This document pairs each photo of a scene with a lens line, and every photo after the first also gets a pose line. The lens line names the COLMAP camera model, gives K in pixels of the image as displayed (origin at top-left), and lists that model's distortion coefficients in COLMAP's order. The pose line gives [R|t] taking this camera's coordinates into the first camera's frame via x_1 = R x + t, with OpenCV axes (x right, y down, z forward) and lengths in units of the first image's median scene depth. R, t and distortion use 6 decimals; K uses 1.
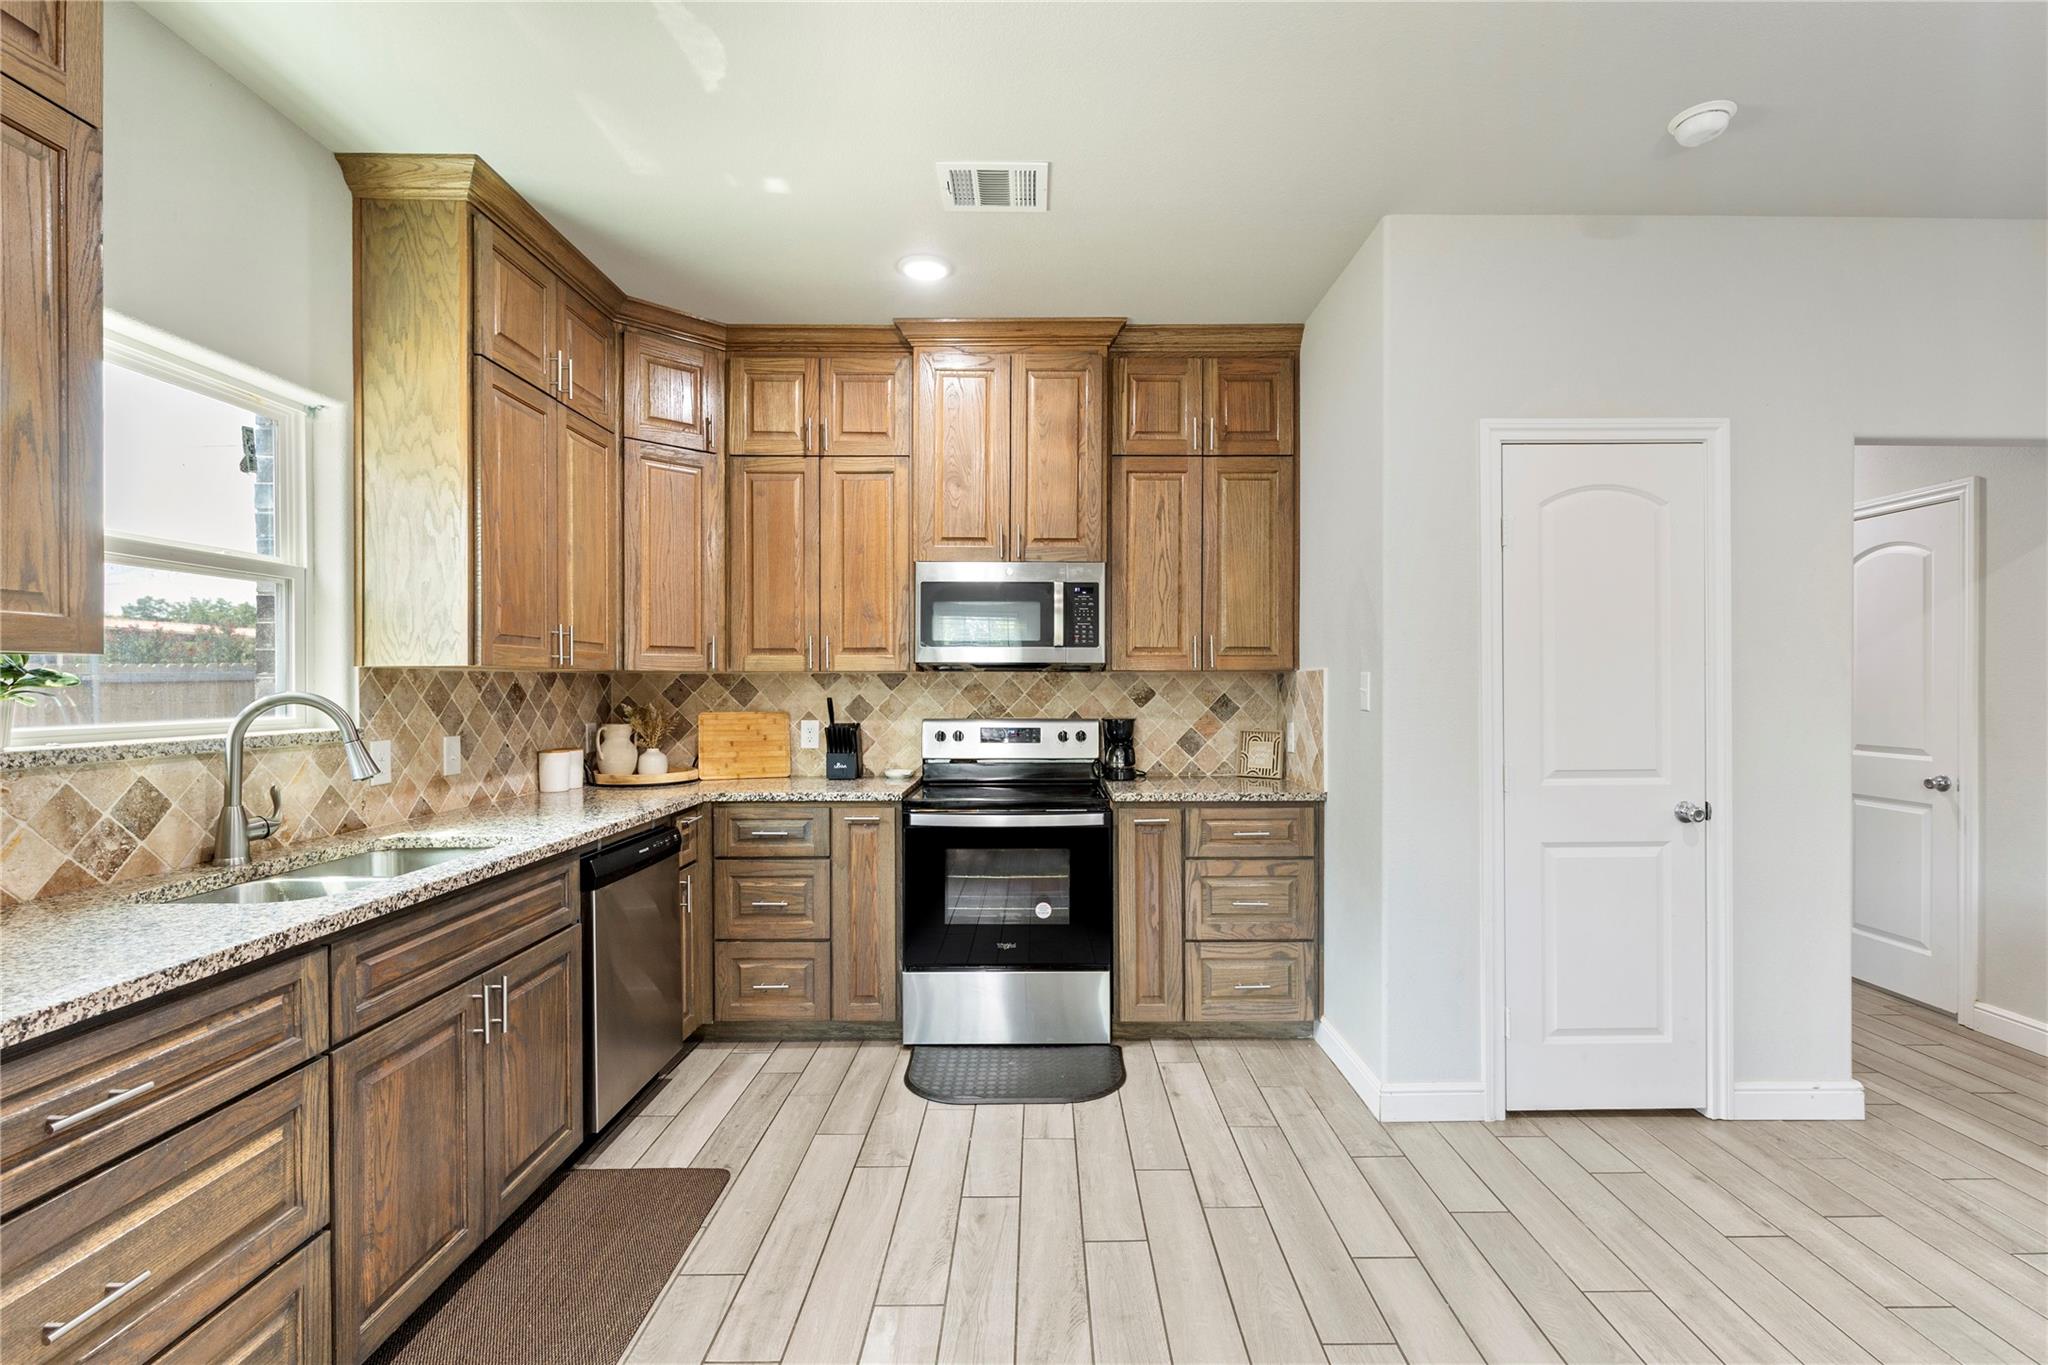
lens RADIAL K [[920.0, 0, 1049.5], [0, 920.0, 688.1], [0, 0, 1]] dist [-0.001093, -0.000334]
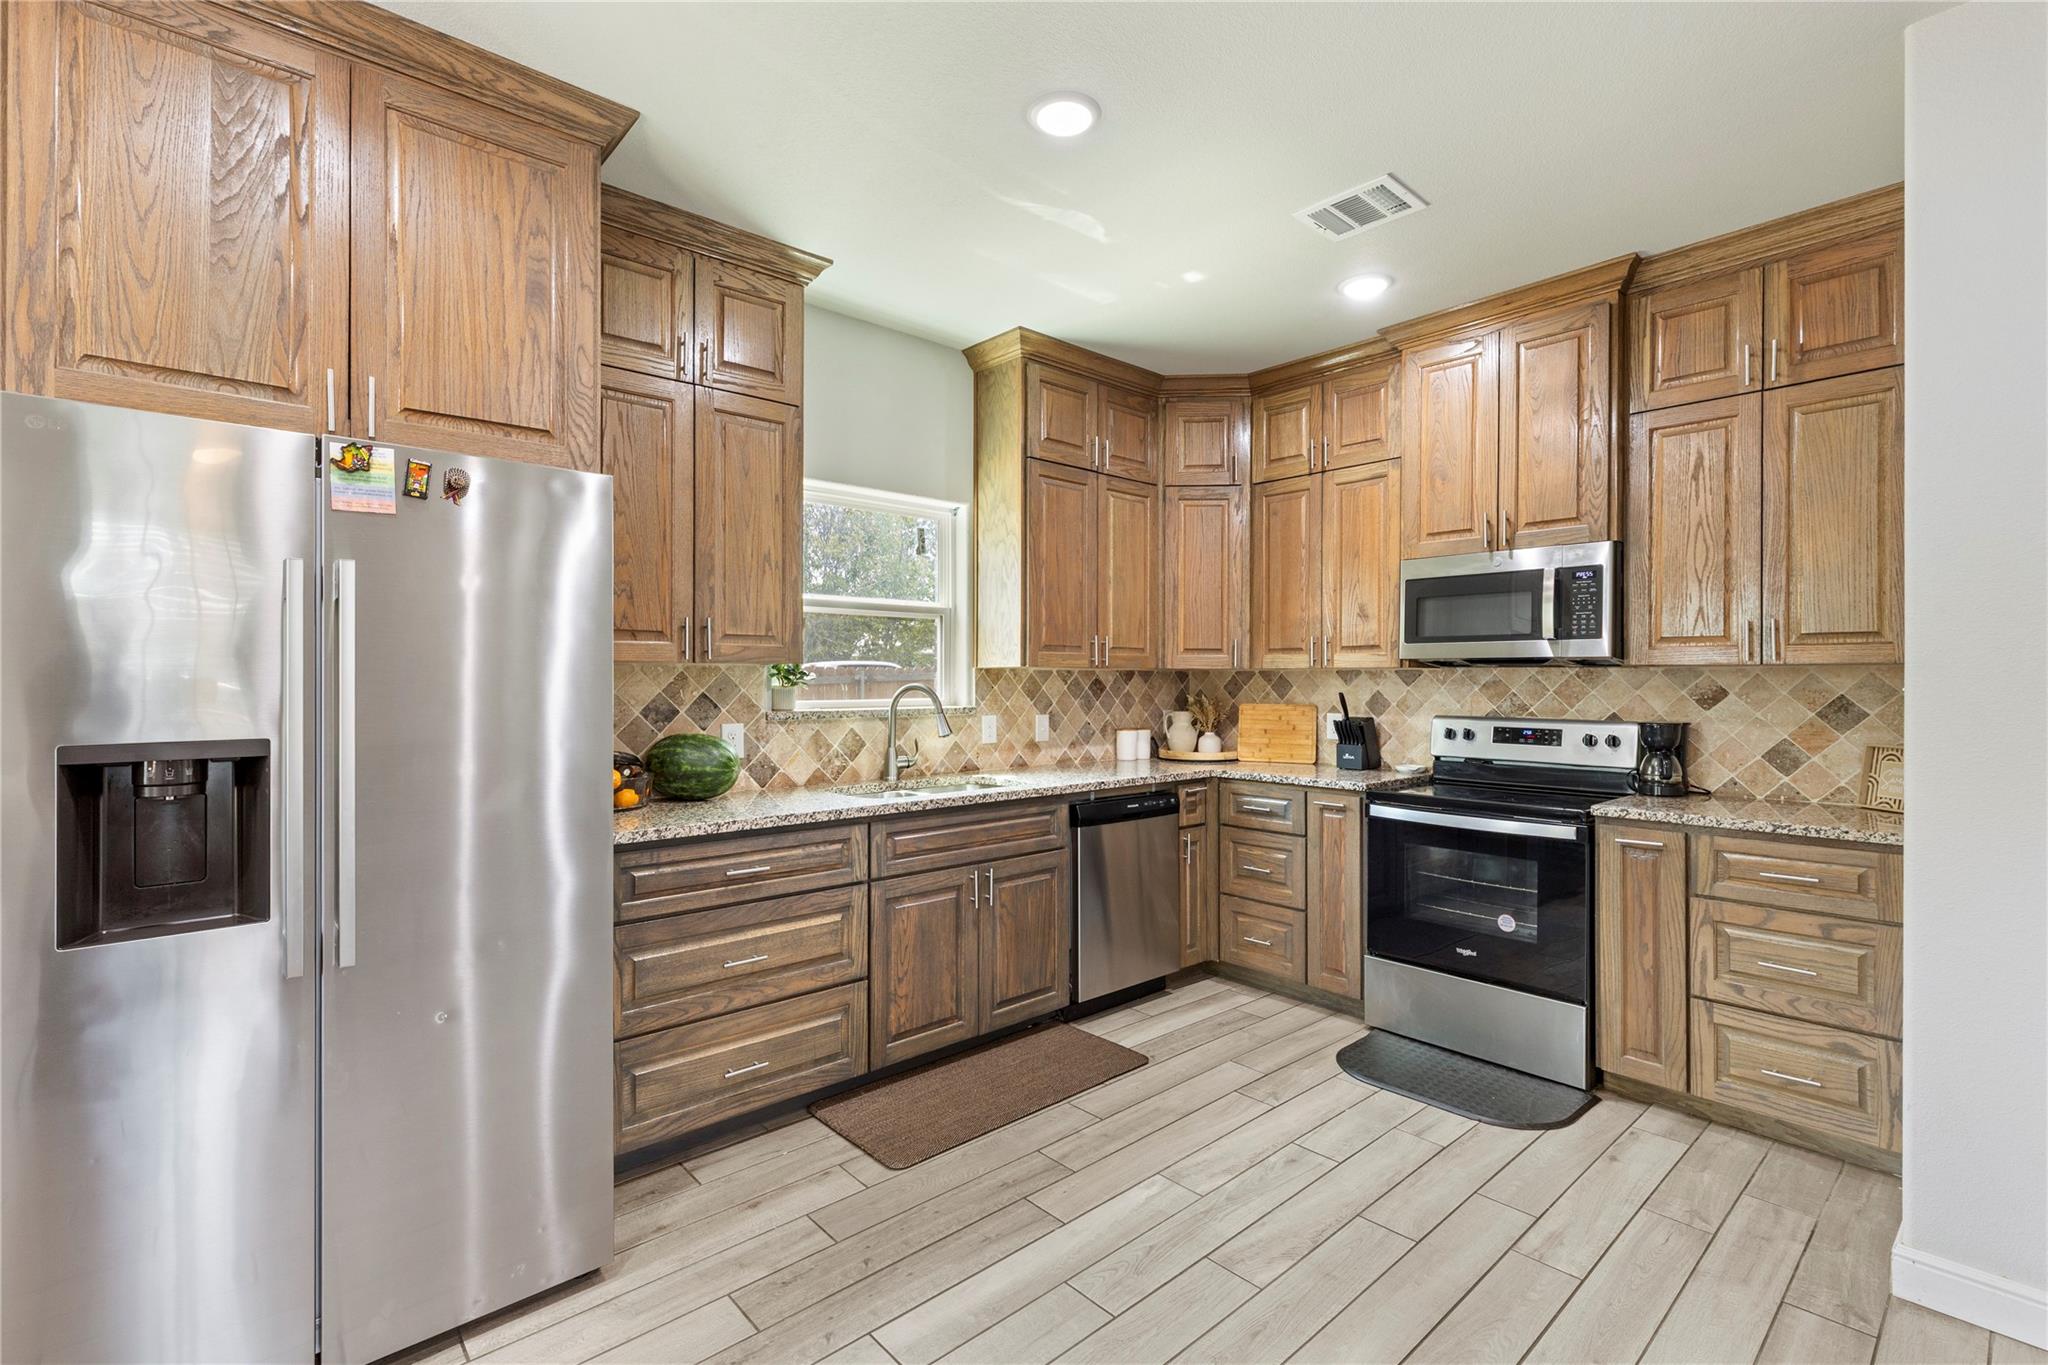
lens RADIAL K [[917.7, 0, 1027.9], [0, 917.7, 677.2], [0, 0, 1]] dist [0.001066, -0.000758]
pose [[0.660921, 0.001431, -0.750454, 0.370054], [-0.006366, 0.999973, -0.003699, -0.001464], [0.750428, 0.007222, 0.660912, 0.016851]]
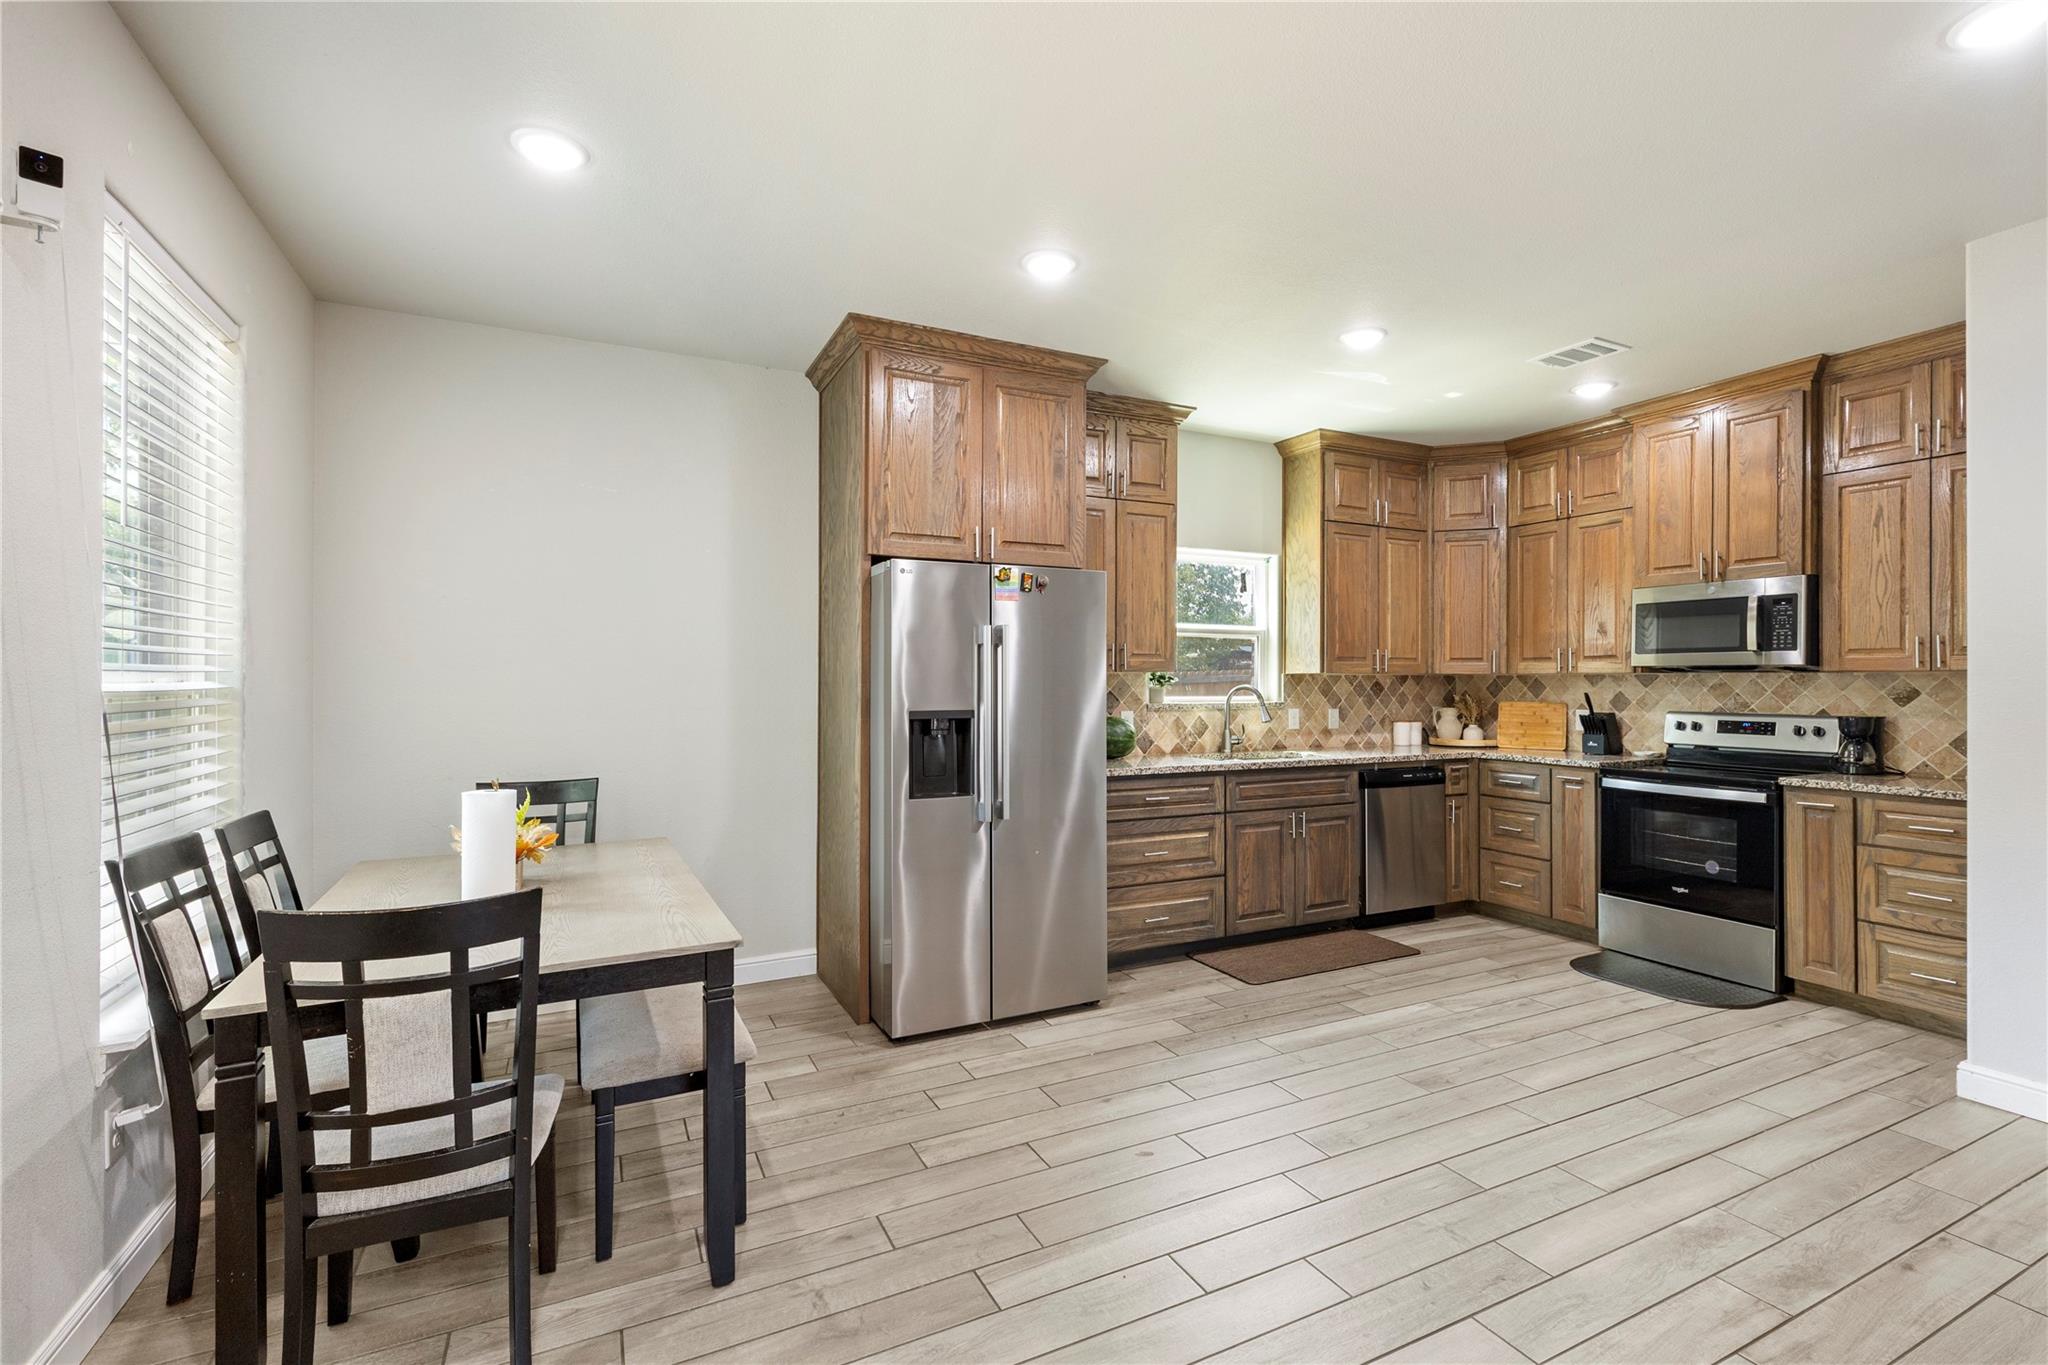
lens RADIAL K [[916.4, 0, 1037.5], [0, 916.4, 676.4], [0, 0, 1]] dist [0.001898, -0.000523]
pose [[0.440380, -0.002461, -0.897808, 0.695670], [-0.006743, 0.999959, -0.006049, -0.000083], [0.897786, 0.008718, 0.440345, -0.352230]]
